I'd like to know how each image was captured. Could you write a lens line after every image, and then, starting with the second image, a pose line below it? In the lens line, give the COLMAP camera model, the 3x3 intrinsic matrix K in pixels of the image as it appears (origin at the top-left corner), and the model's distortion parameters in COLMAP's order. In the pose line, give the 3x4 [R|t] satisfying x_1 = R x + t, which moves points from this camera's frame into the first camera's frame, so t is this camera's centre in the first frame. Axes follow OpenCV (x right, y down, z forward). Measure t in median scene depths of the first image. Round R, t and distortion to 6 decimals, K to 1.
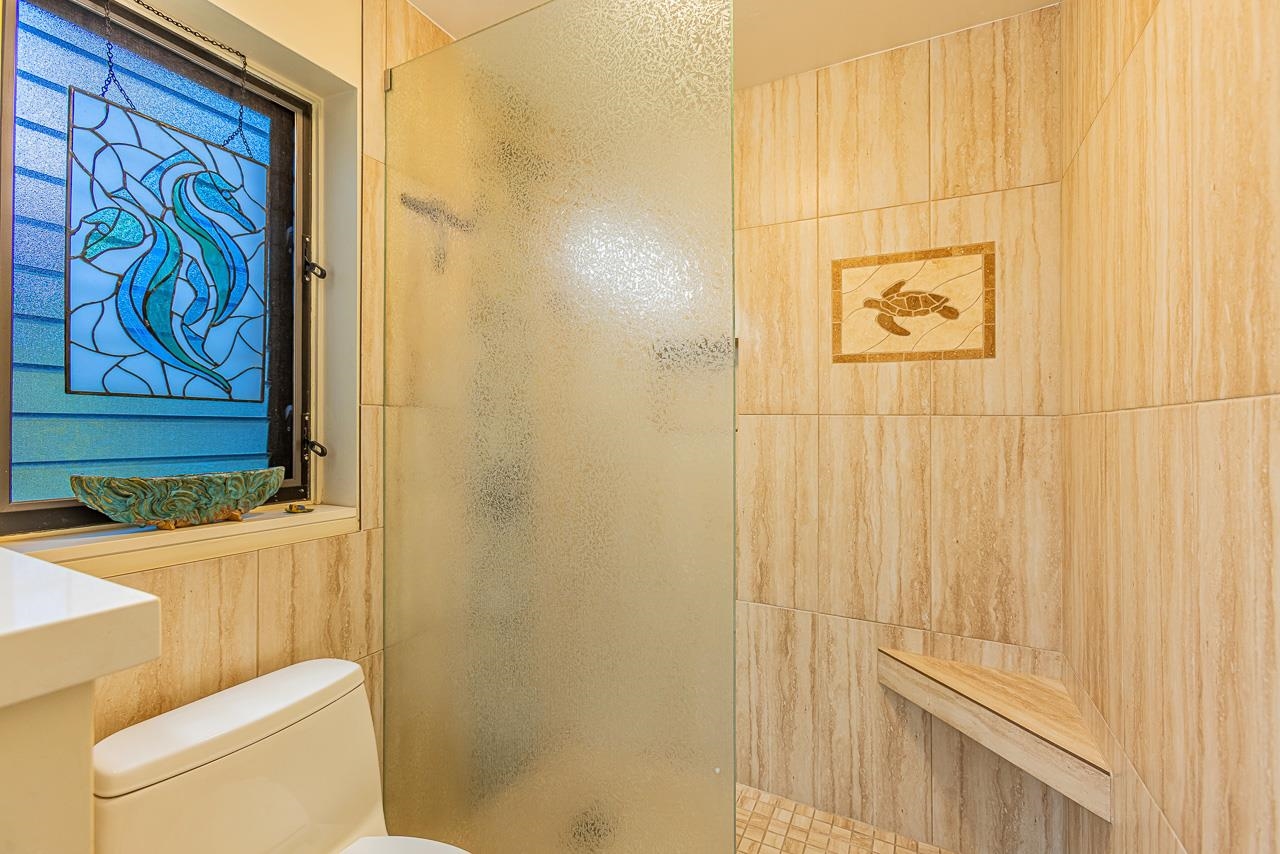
lens RADIAL K [[570.7, 0, 634.9], [0, 570.7, 424.3], [0, 0, 1]] dist [-0.002722, 0.005006]
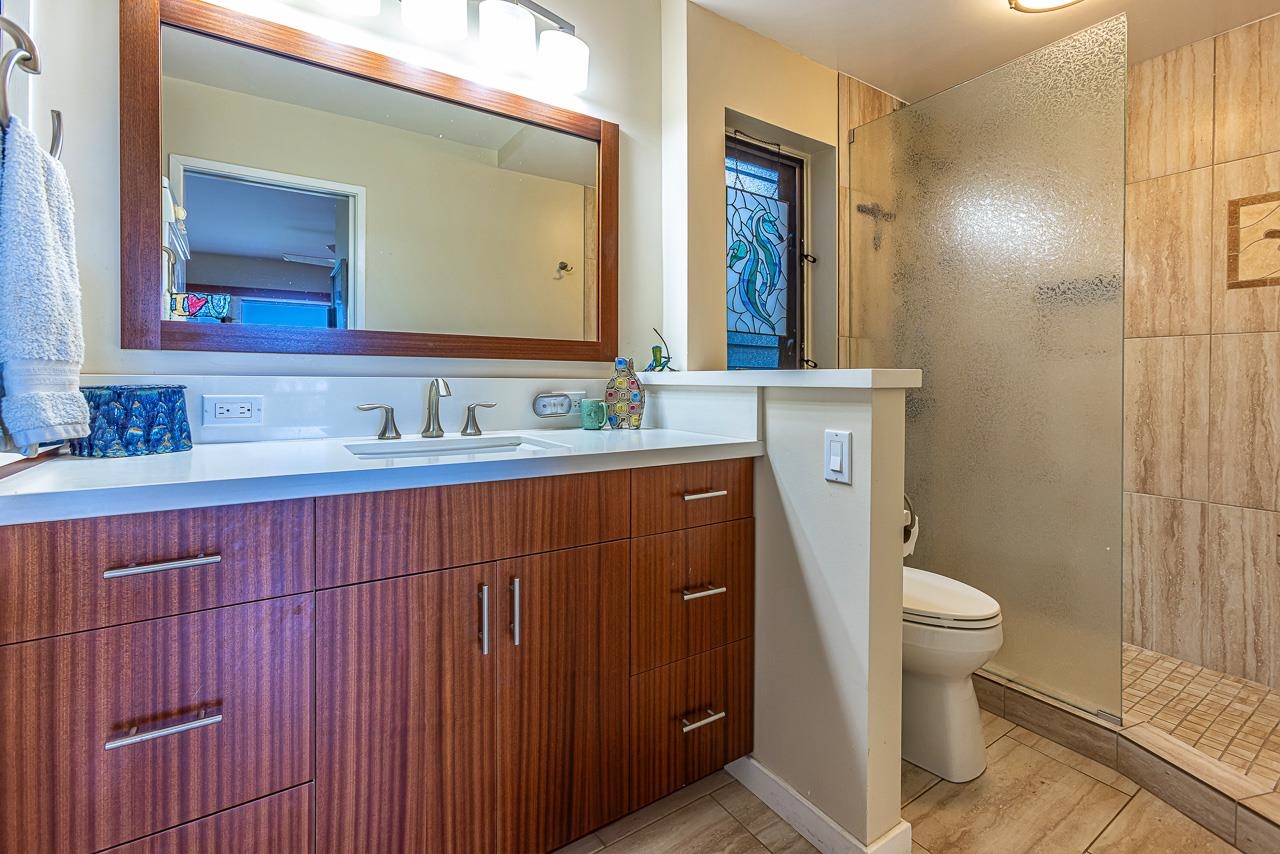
lens RADIAL K [[570.7, 0, 653.7], [0, 570.7, 390.8], [0, 0, 1]] dist [-0.002722, 0.005006]
pose [[0.878905, 0.005229, -0.476968, -0.127113], [0.003171, 0.999854, 0.016805, 0.077801], [0.476986, -0.016283, 0.878760, -0.597709]]
